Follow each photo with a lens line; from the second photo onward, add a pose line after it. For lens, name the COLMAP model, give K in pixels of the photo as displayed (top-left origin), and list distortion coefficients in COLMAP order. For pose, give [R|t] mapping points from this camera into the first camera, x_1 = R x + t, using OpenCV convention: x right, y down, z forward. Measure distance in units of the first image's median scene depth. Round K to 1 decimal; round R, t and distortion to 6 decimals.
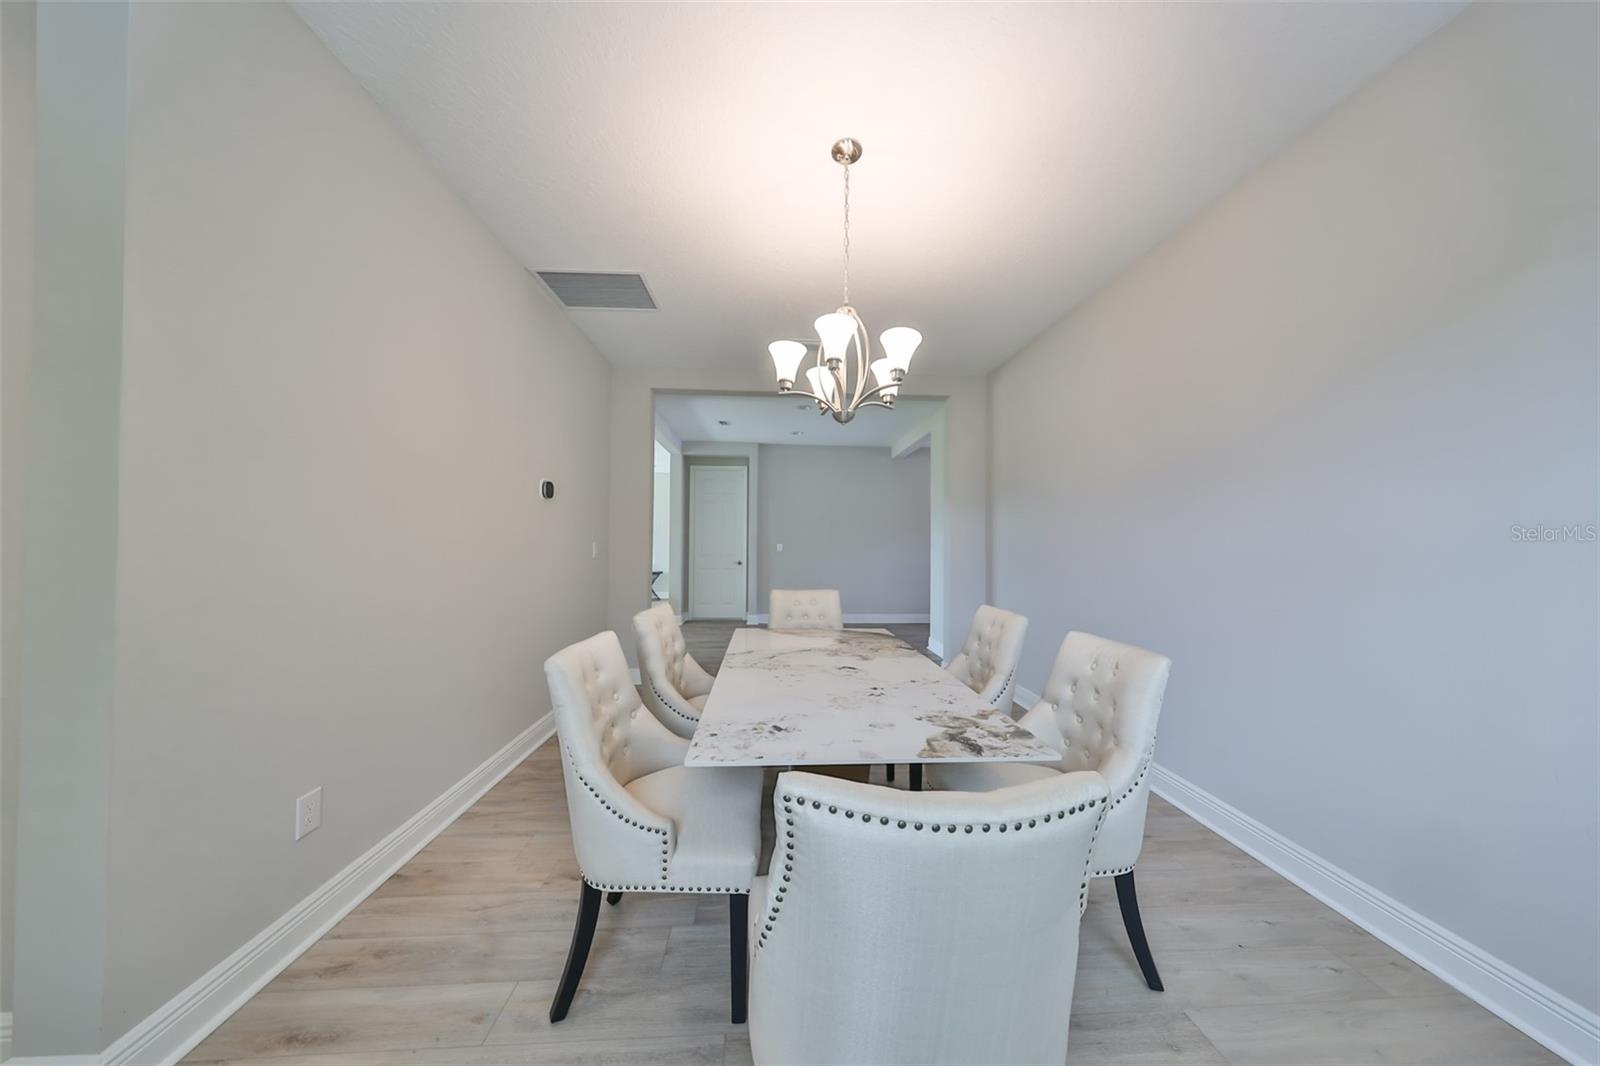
lens RADIAL K [[490.2, 0, 810.1], [0, 490.2, 538.6], [0, 0, 1]] dist [0.001833, -0.000208]
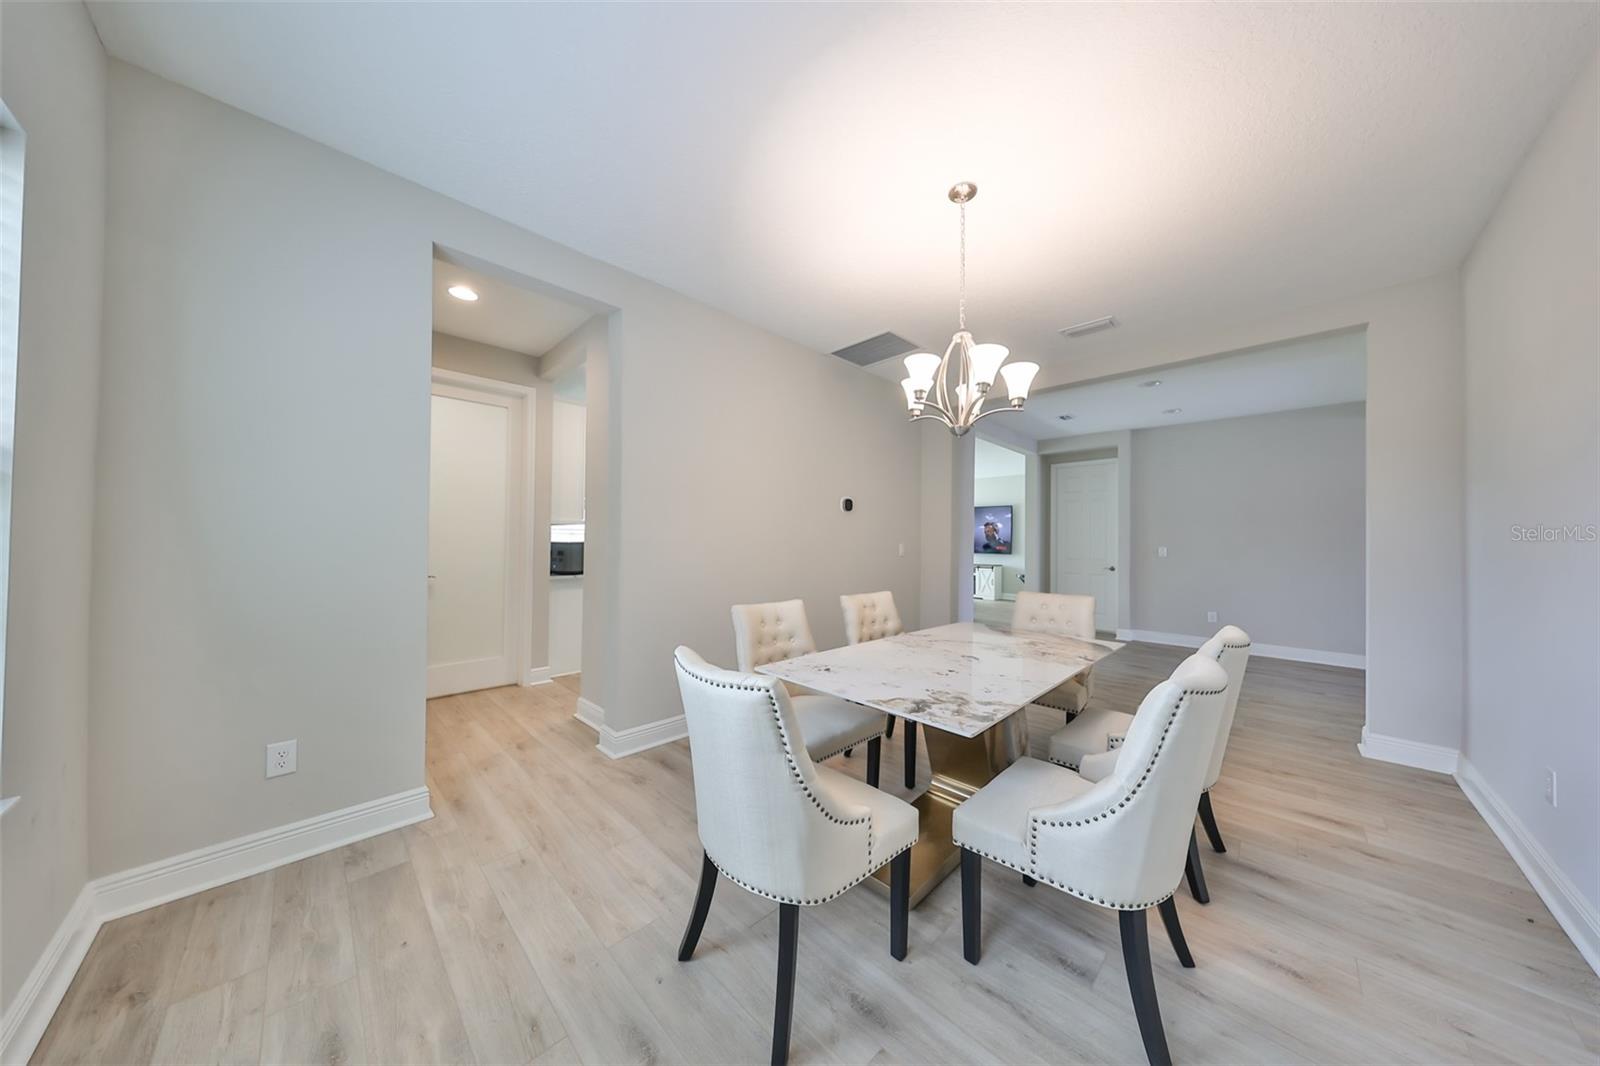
lens RADIAL K [[490.2, 0, 799.5], [0, 490.2, 534.9], [0, 0, 1]] dist [0.001833, -0.000208]
pose [[0.663189, -0.009960, -0.748386, 0.959749], [0.000280, 0.999915, -0.013060, 0.007253], [0.748452, 0.008452, 0.663135, -0.026135]]
